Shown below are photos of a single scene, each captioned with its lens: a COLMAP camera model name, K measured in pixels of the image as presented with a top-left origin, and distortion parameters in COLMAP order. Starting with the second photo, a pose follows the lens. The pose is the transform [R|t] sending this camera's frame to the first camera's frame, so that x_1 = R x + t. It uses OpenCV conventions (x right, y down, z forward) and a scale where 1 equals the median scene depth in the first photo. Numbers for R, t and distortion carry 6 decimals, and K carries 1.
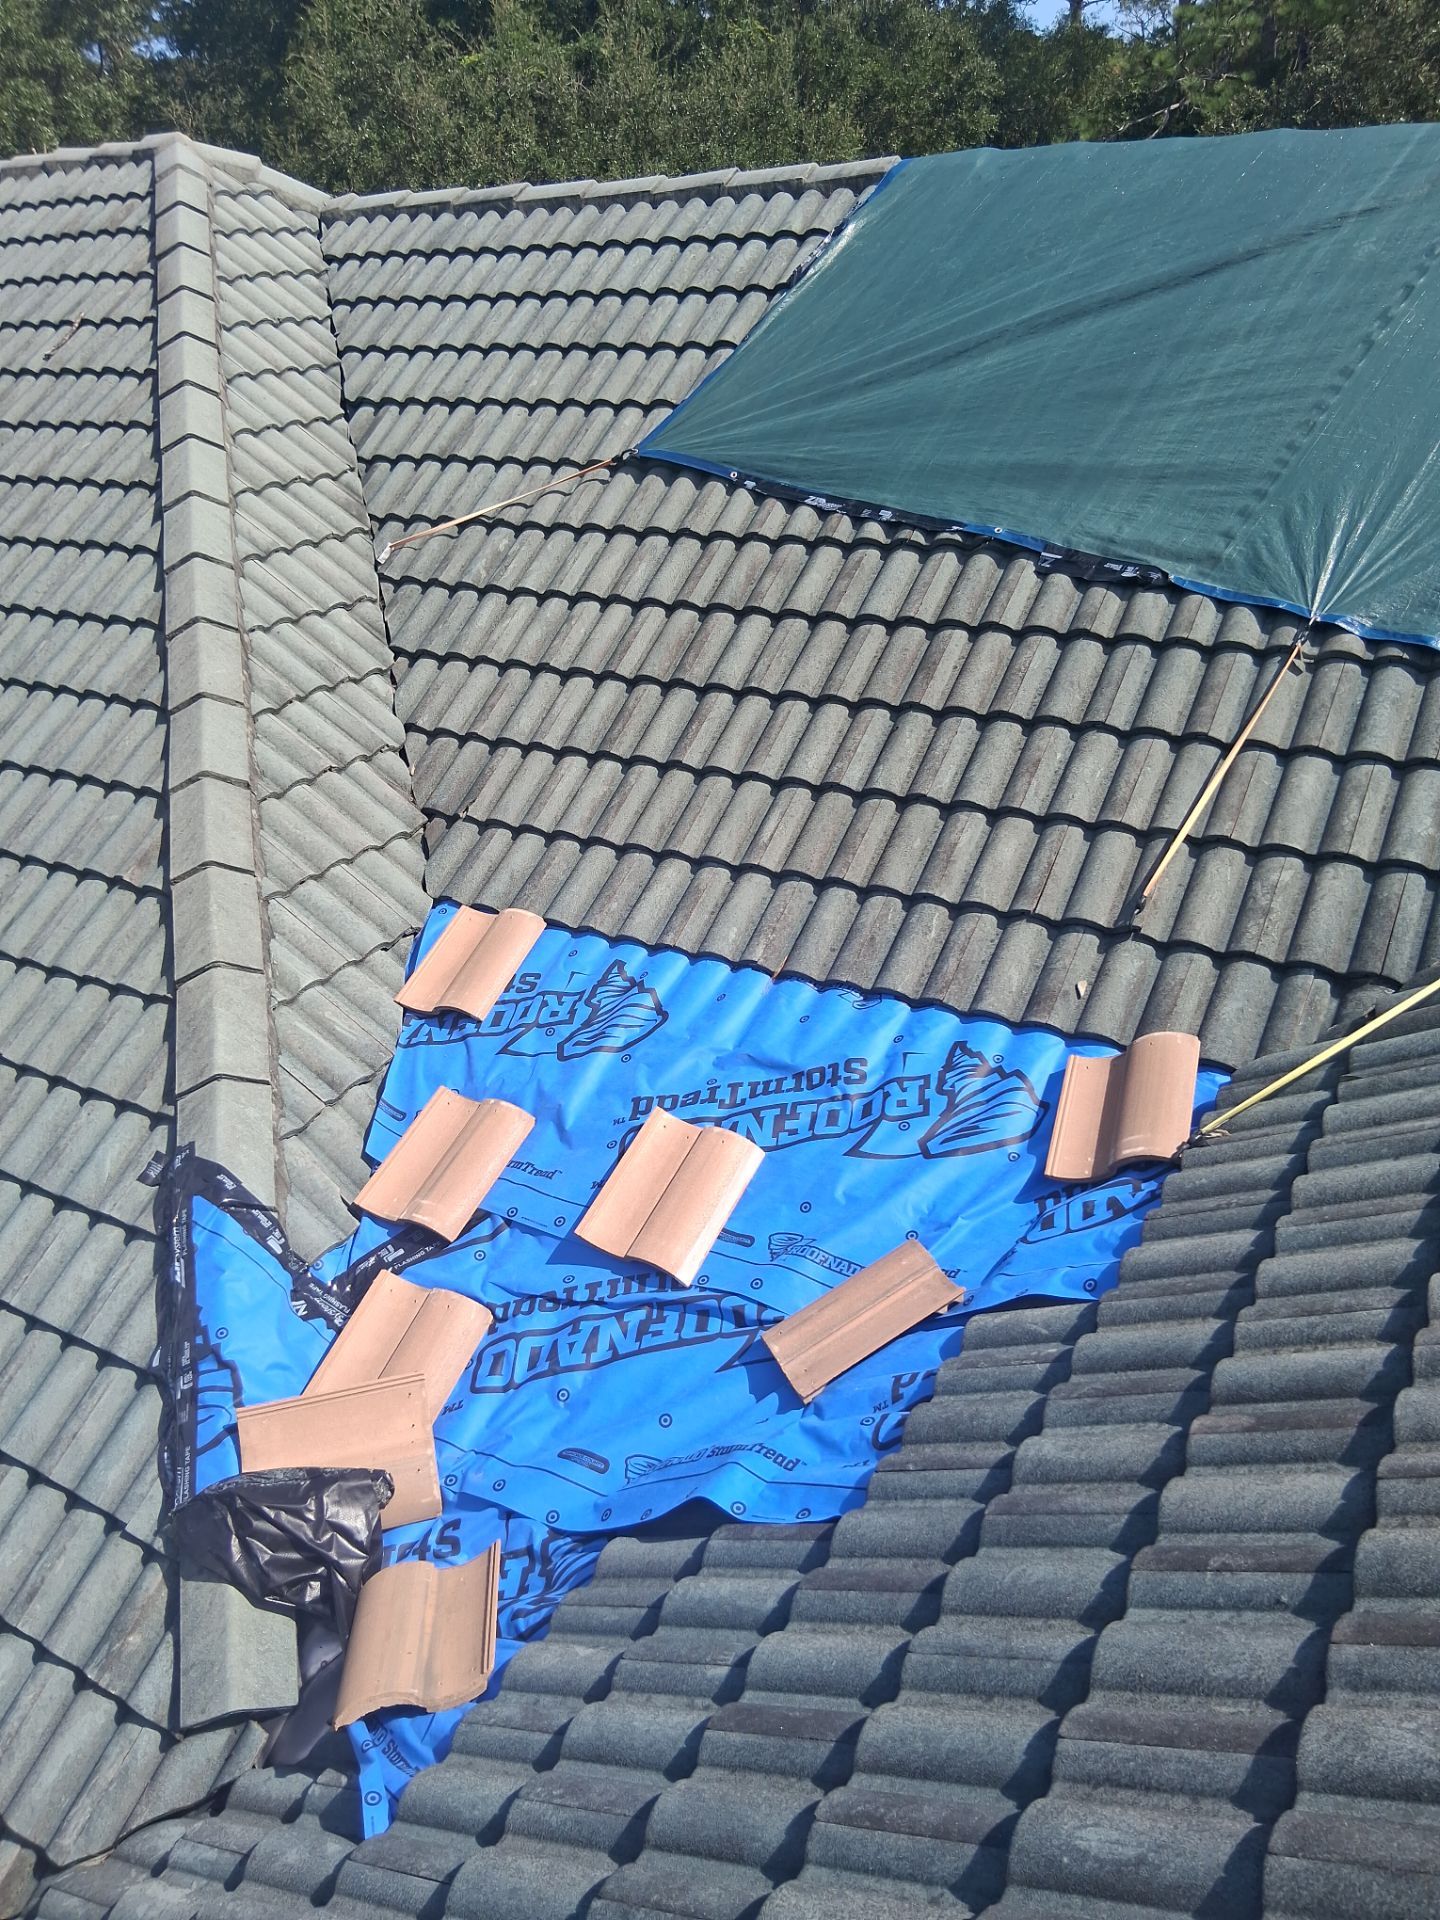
lens RADIAL K [[1370.8, 0, 720.0], [0, 1370.8, 960.0], [0, 0, 1]] dist [0.010541, 0.000488]
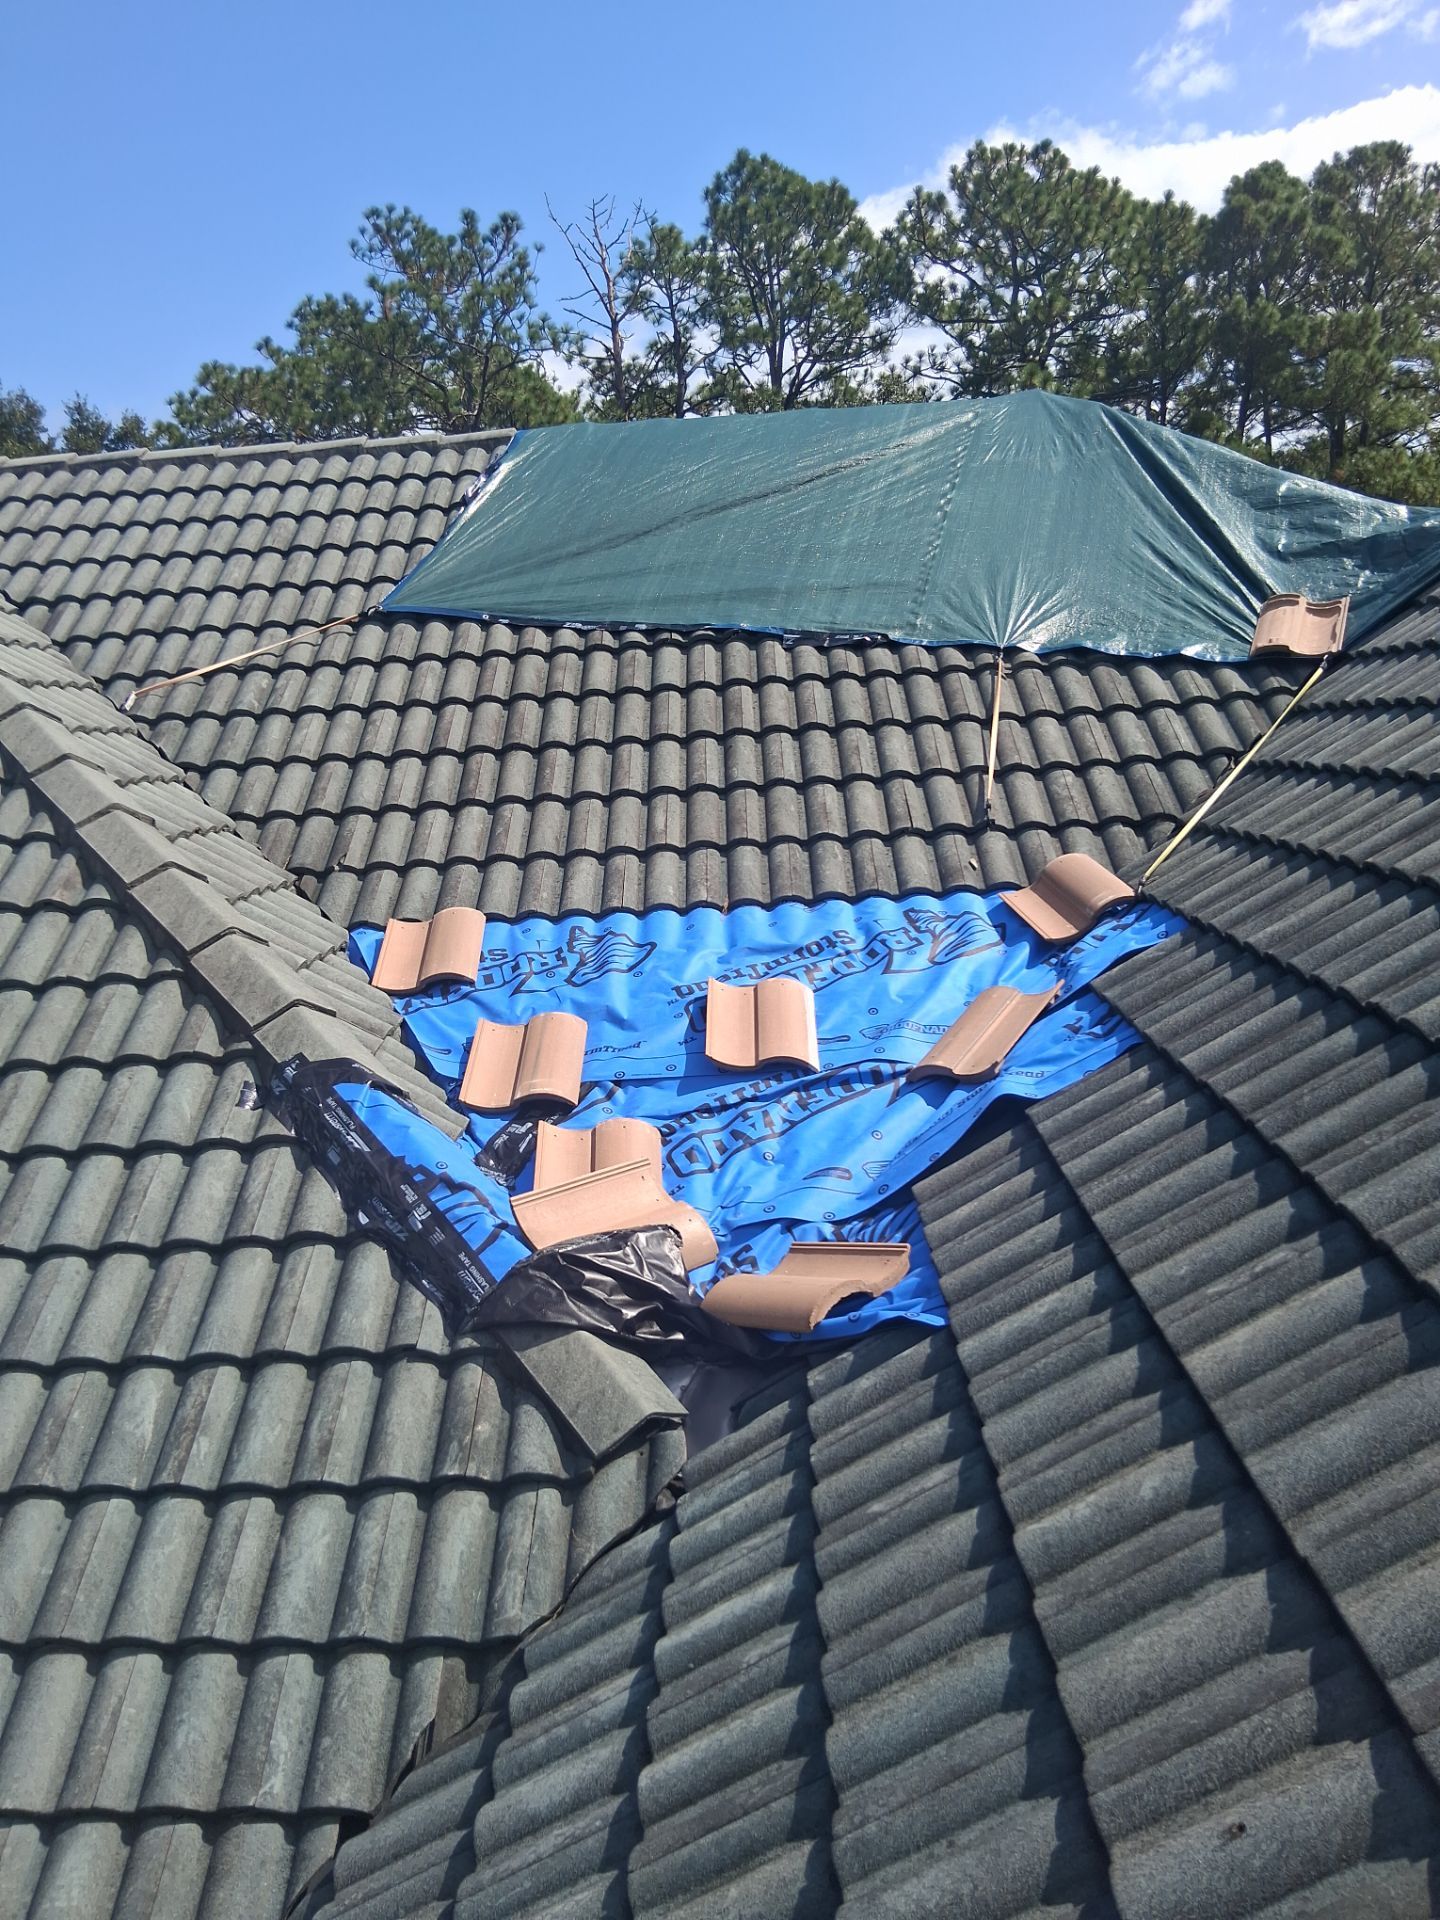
lens RADIAL K [[1370.8, 0, 720.0], [0, 1370.8, 960.0], [0, 0, 1]] dist [0.010541, 0.000488]
pose [[0.880182, -0.086950, 0.466604, -0.478153], [0.224025, 0.942788, -0.246907, 0.317840], [-0.418441, 0.321854, 0.849304, 0.023580]]
